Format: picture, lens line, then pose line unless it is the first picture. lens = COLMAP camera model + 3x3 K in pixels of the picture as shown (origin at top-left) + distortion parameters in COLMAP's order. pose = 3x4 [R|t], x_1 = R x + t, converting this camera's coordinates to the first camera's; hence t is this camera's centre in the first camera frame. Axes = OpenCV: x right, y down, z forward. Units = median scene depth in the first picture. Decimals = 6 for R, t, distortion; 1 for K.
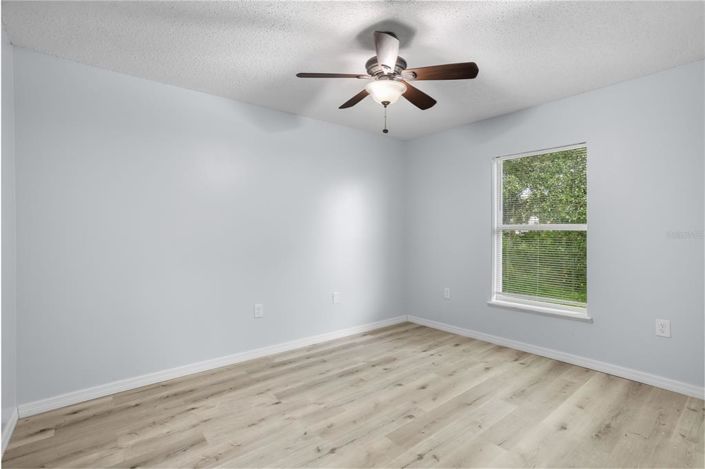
lens RADIAL K [[336.3, 0, 353.3], [0, 336.3, 233.2], [0, 0, 1]] dist [-0.018451, 0.005352]
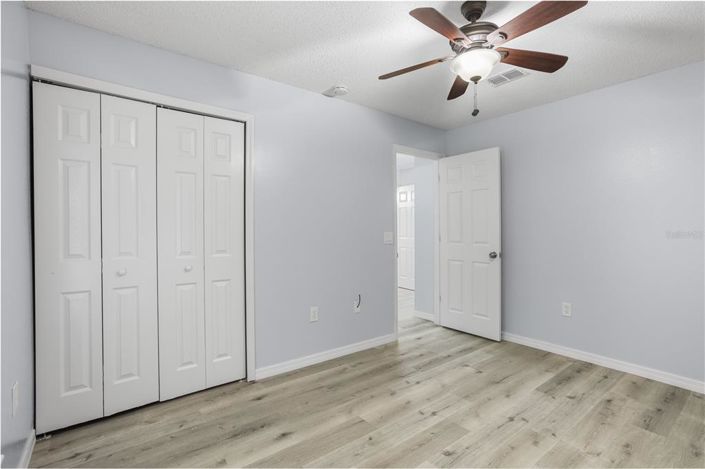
lens RADIAL K [[336.3, 0, 352.7], [0, 336.3, 233.0], [0, 0, 1]] dist [-0.018451, 0.005352]
pose [[-0.999797, 0.011442, 0.016589, 0.419748], [0.011613, 0.999880, 0.010257, -0.001282], [-0.016470, 0.010447, -0.999810, 1.981852]]
